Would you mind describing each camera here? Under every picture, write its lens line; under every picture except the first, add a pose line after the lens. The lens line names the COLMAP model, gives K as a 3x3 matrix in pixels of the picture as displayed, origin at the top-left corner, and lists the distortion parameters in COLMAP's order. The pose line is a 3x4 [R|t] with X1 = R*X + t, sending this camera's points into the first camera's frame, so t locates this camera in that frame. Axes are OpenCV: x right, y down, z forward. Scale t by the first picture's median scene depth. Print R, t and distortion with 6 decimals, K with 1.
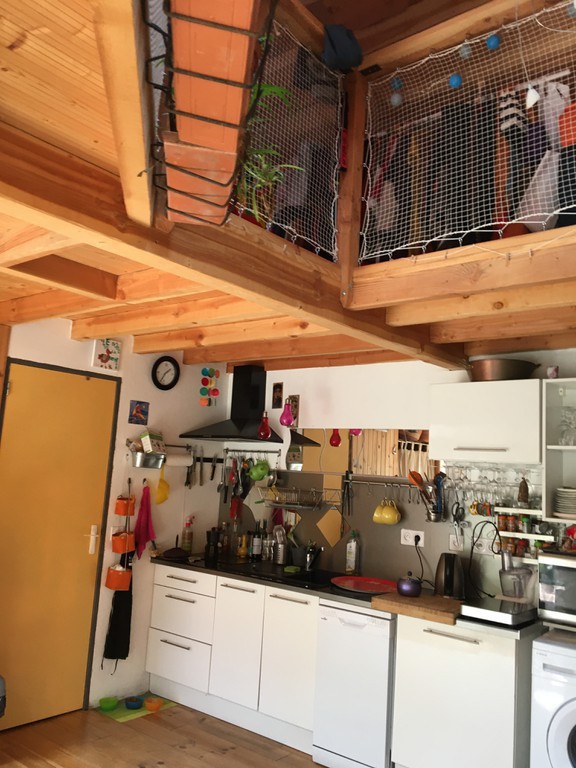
lens RADIAL K [[646.6, 0, 288.0], [0, 646.6, 384.0], [0, 0, 1]] dist [0.096207, -0.205776]
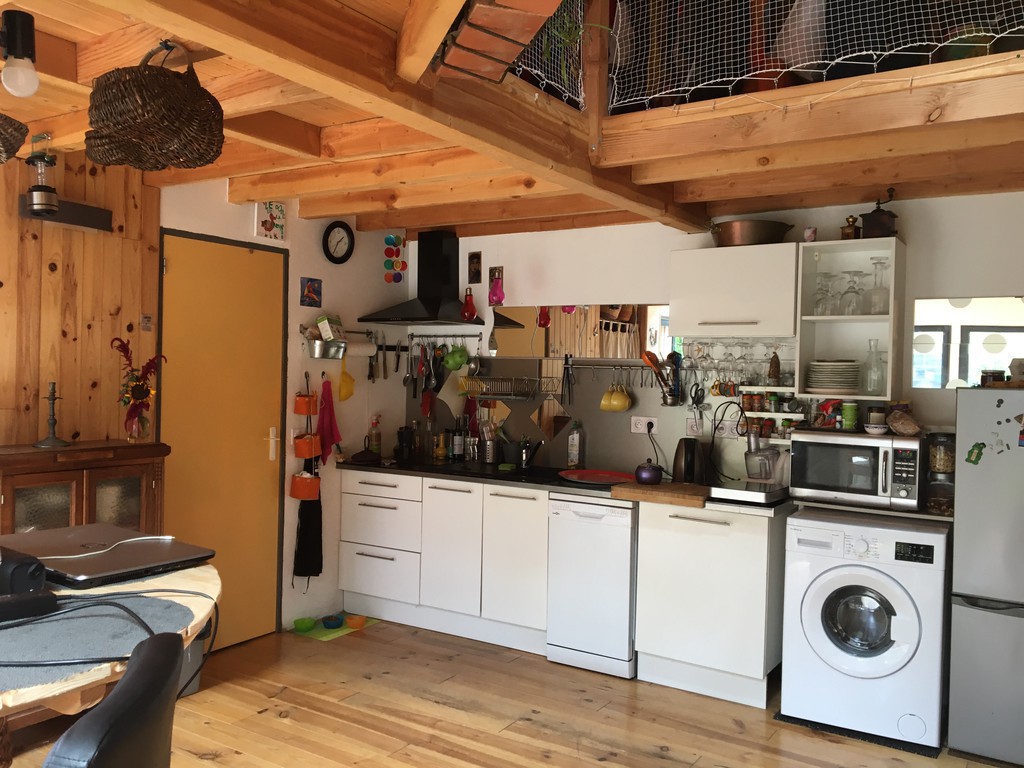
lens RADIAL K [[862.1, 0, 505.9], [0, 862.1, 391.3], [0, 0, 1]] dist [0.096207, -0.205776]
pose [[0.993753, -0.037591, 0.105081, -0.126385], [0.019993, 0.986298, 0.163757, -0.008417], [-0.109797, -0.160633, 0.980888, -0.142711]]
